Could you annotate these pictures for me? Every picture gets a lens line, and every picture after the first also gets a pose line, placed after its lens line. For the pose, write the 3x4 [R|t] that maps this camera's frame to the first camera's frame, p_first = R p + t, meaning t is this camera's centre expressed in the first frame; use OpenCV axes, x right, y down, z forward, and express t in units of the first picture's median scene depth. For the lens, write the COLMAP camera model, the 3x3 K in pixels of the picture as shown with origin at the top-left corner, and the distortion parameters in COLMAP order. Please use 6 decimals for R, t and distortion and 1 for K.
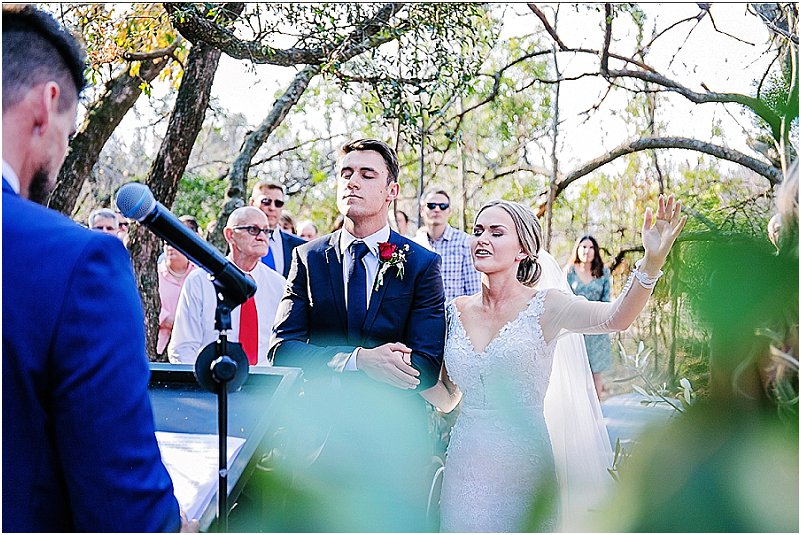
lens RADIAL K [[1193.3, 0, 397.4], [0, 1193.3, 275.8], [0, 0, 1]] dist [0.114649, 0.000000]
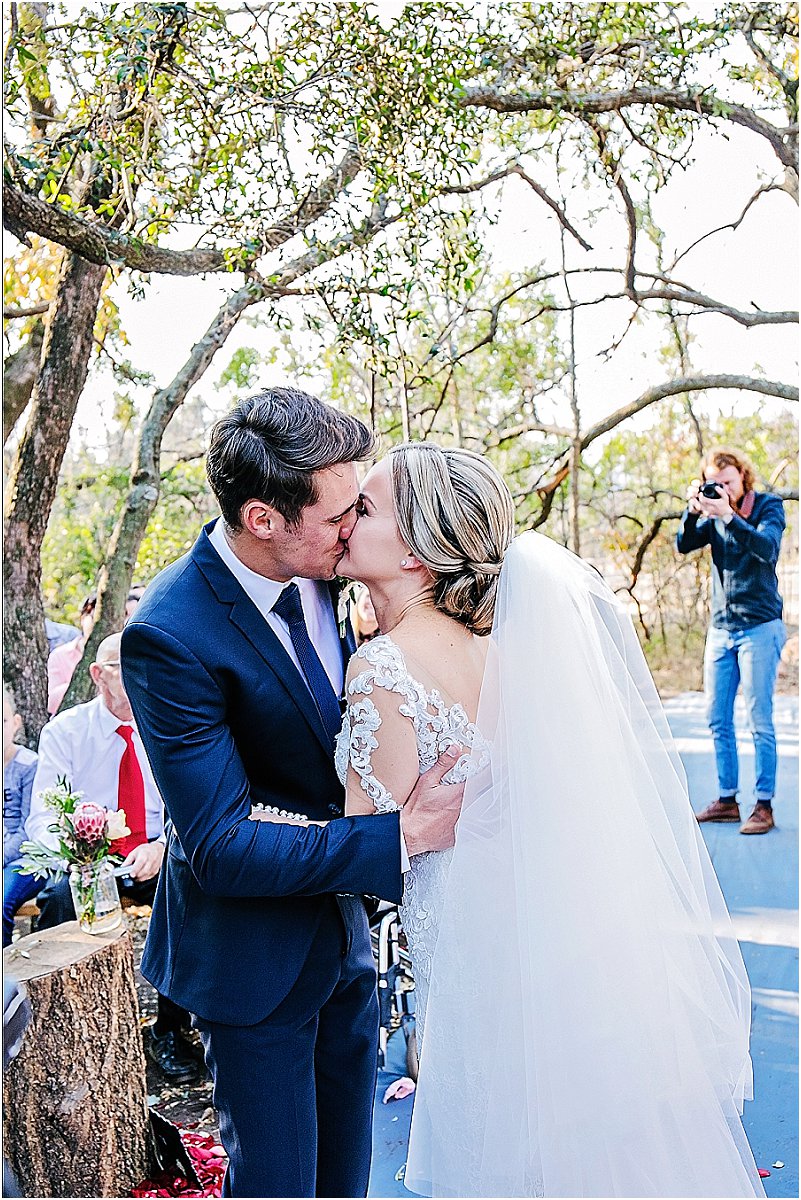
lens RADIAL K [[1331.3, 0, 403.2], [0, 1331.3, 618.0], [0, 0, 1]] dist [0.017265, 0.000000]
pose [[0.996872, -0.078912, 0.004330, 0.003725], [0.078690, 0.996161, 0.038361, -0.003104], [-0.007340, -0.037901, 0.999255, 0.117394]]
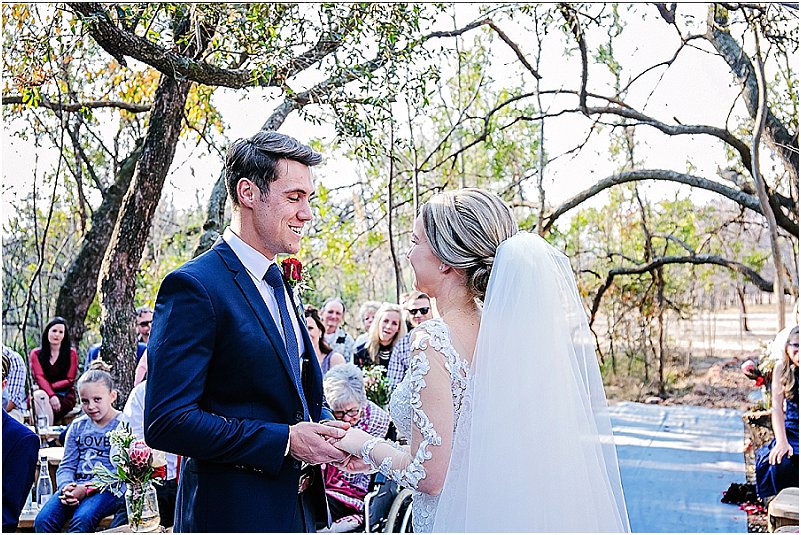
lens RADIAL K [[997.4, 0, 400.5], [0, 997.4, 272.0], [0, 0, 1]] dist [0.052832, 0.000000]
pose [[0.998883, -0.038962, -0.026728, 0.024407], [0.038044, 0.998696, -0.034044, 0.002366], [0.028020, 0.032989, 0.999063, 0.091225]]
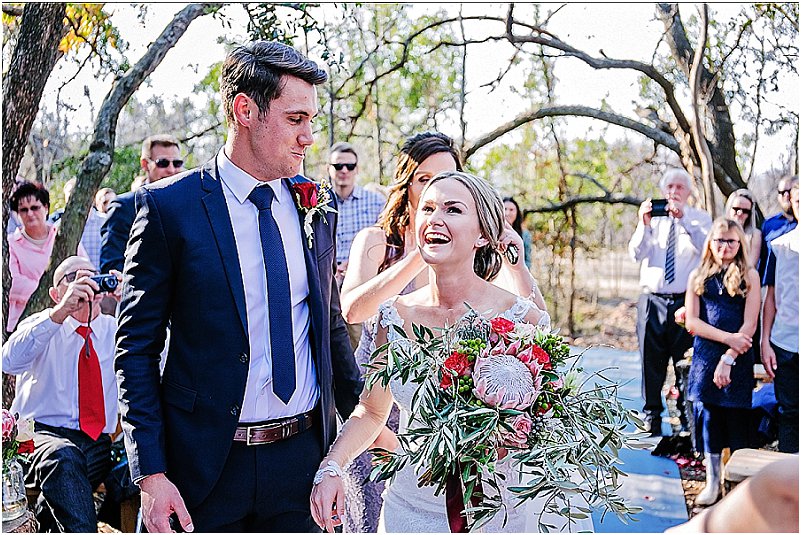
lens RADIAL K [[997.4, 0, 405.7], [0, 997.4, 271.3], [0, 0, 1]] dist [0.052832, 0.000000]
pose [[0.997140, -0.021652, 0.072410, 0.017035], [0.019257, 0.999249, 0.033616, 0.000466], [-0.073083, -0.032125, 0.996808, 0.140608]]
